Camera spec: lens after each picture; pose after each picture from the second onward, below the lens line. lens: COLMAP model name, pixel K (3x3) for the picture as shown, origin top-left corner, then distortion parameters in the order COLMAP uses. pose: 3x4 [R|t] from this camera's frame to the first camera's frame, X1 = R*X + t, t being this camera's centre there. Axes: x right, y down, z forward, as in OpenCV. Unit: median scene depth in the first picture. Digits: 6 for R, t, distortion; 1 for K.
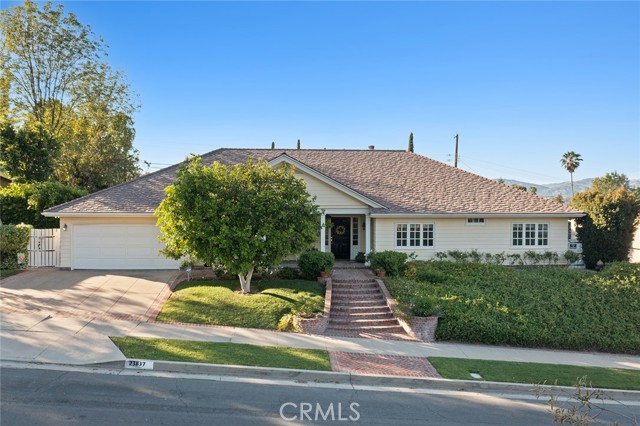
lens RADIAL K [[499.7, 0, 314.8], [0, 499.7, 212.4], [0, 0, 1]] dist [-0.009539, -0.001917]
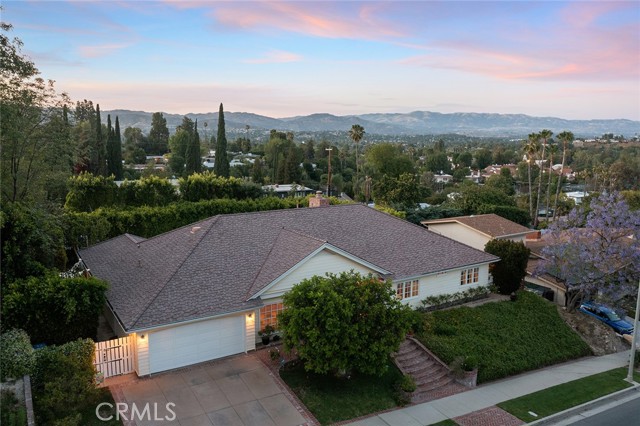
lens RADIAL K [[499.7, 0, 314.8], [0, 499.7, 212.4], [0, 0, 1]] dist [-0.009539, -0.001917]
pose [[0.879049, -0.073487, 0.471034, -0.622288], [0.010354, 0.990758, 0.135247, -0.337391], [-0.476620, -0.114011, 0.871685, -0.010452]]
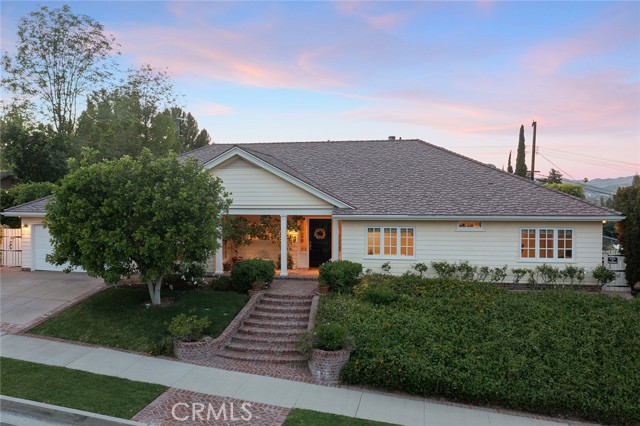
lens RADIAL K [[496.5, 0, 320.0], [0, 496.5, 213.0], [0, 0, 1]] dist [-0.010661, -0.001258]
pose [[0.968690, 0.003799, -0.248246, 0.290024], [-0.003180, 0.999991, 0.002897, -0.003035], [0.248255, -0.002017, 0.968693, 0.191170]]
